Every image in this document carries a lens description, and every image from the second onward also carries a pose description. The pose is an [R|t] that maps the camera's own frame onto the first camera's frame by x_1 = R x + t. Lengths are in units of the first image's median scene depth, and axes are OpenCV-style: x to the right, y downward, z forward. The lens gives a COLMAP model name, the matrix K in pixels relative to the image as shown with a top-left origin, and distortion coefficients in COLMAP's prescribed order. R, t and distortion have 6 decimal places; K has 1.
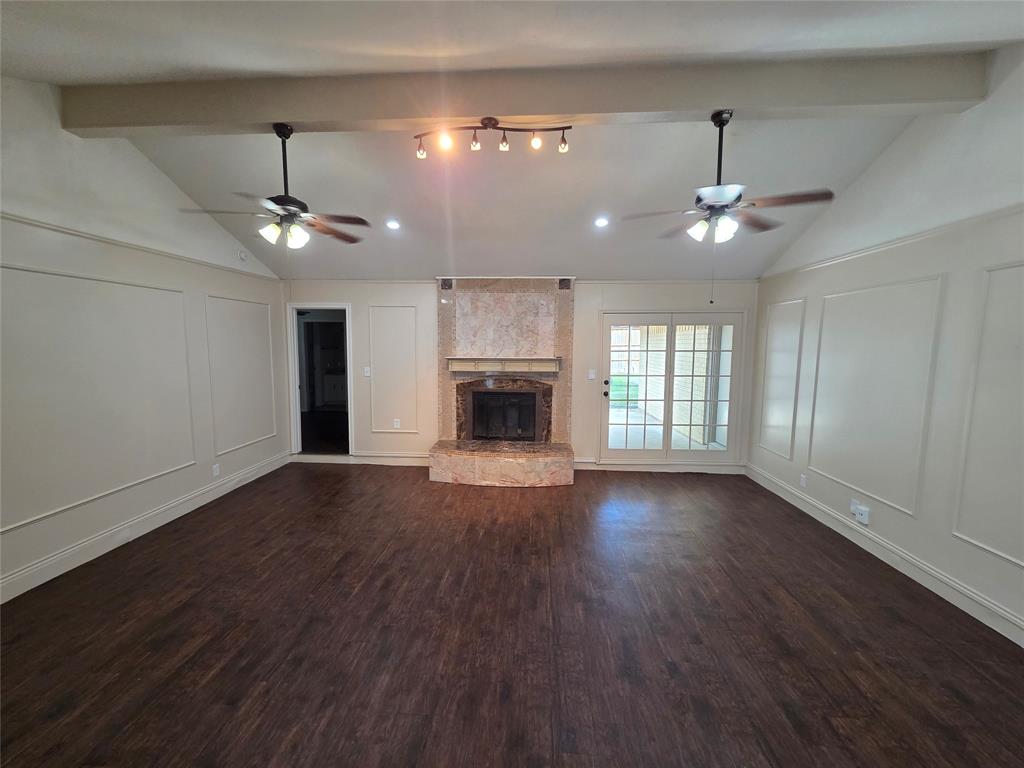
lens RADIAL K [[420.8, 0, 509.4], [0, 420.8, 381.7], [0, 0, 1]] dist [0.001130, 0.000175]
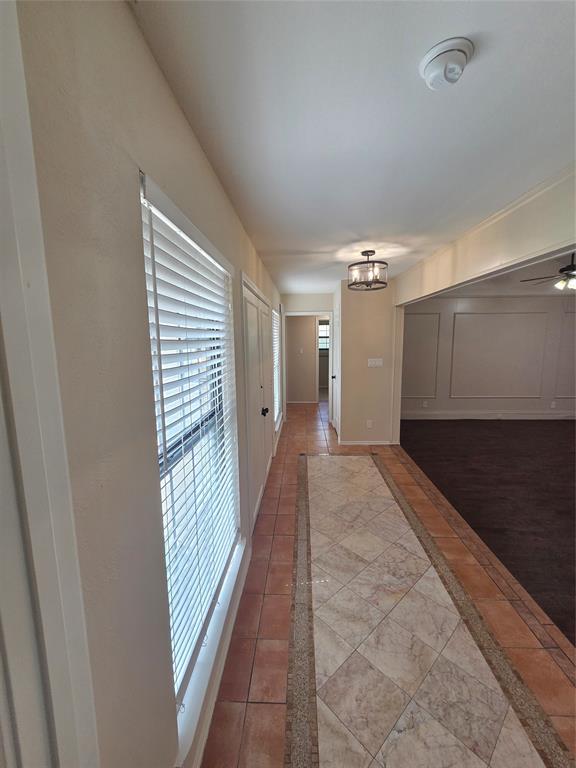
lens RADIAL K [[316.9, 0, 288.9], [0, 316.9, 380.7], [0, 0, 1]] dist [-0.001279, 0.000446]
pose [[0.007776, 0.128160, -0.991723, 0.575538], [-0.083999, 0.988332, 0.127063, 0.016957], [0.996435, 0.082316, 0.018450, -0.184312]]
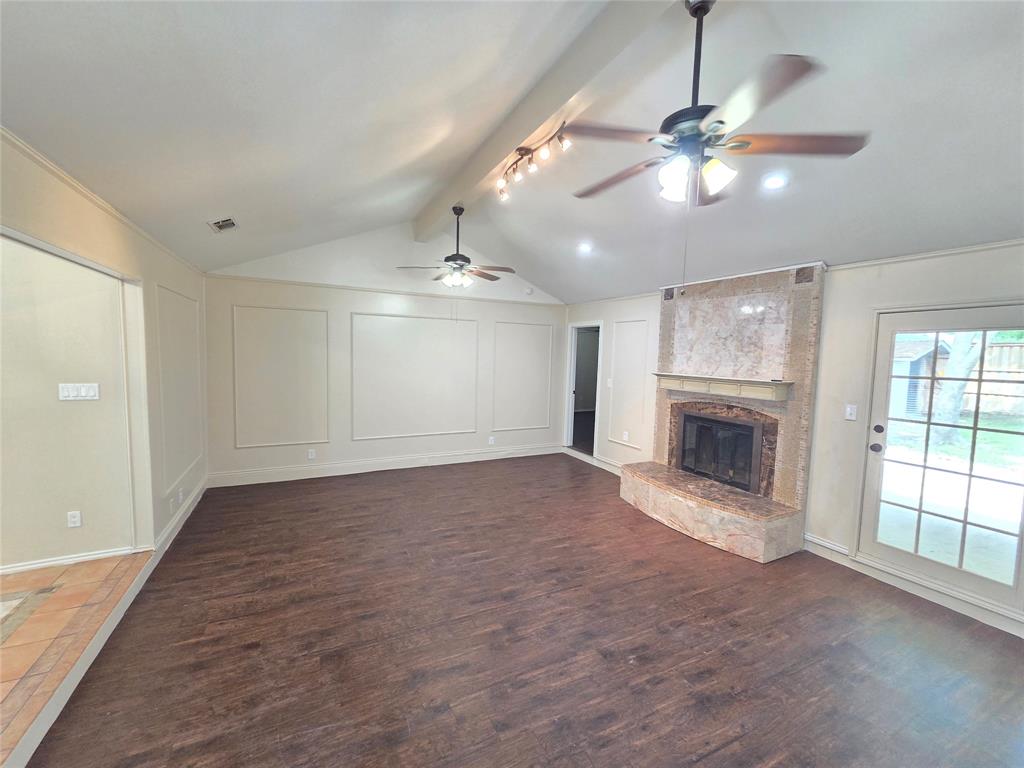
lens RADIAL K [[422.5, 0, 510.8], [0, 422.5, 382.3], [0, 0, 1]] dist [-0.001279, 0.000446]
pose [[0.499289, 0.068232, -0.863745, 0.489614], [-0.103003, 0.994499, 0.019020, -0.021791], [0.860291, 0.079472, 0.503571, 0.250652]]
